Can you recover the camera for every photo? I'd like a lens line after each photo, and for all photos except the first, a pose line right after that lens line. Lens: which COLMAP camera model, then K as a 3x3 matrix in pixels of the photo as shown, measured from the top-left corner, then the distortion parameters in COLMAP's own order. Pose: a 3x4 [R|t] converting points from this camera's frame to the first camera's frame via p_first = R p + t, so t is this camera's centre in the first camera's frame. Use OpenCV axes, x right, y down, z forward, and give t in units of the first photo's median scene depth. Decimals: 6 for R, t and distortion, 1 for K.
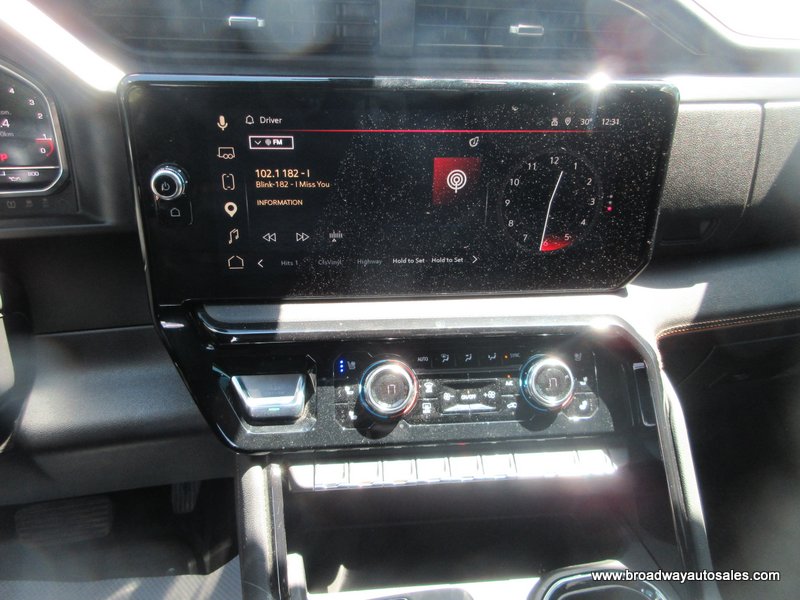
lens RADIAL K [[585.4, 0, 400.0], [0, 585.4, 300.0], [0, 0, 1]] dist [-0.004749, -0.002772]
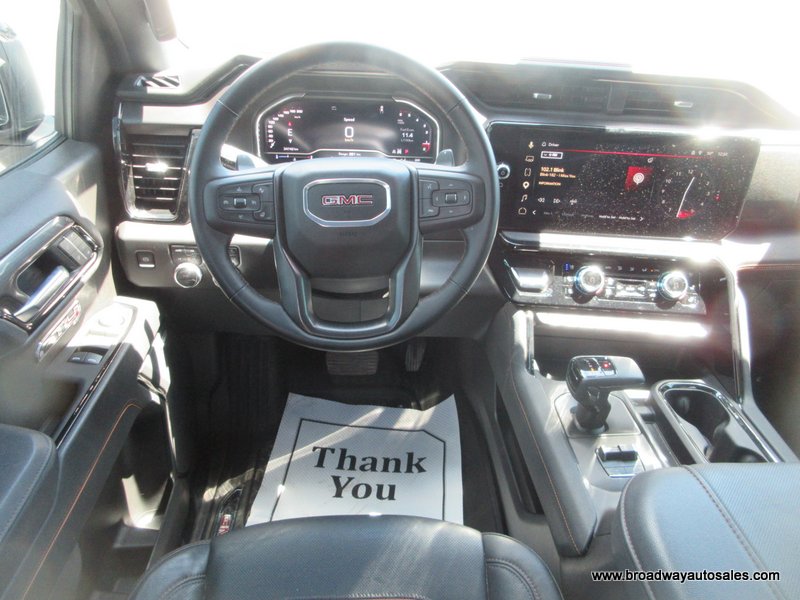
lens RADIAL K [[585.4, 0, 400.0], [0, 585.4, 300.0], [0, 0, 1]] dist [-0.004749, -0.002772]
pose [[0.985242, 0.096198, -0.141579, -0.373118], [-0.089315, 0.994527, 0.054209, 0.170126], [0.146019, -0.040764, 0.988442, -1.087237]]
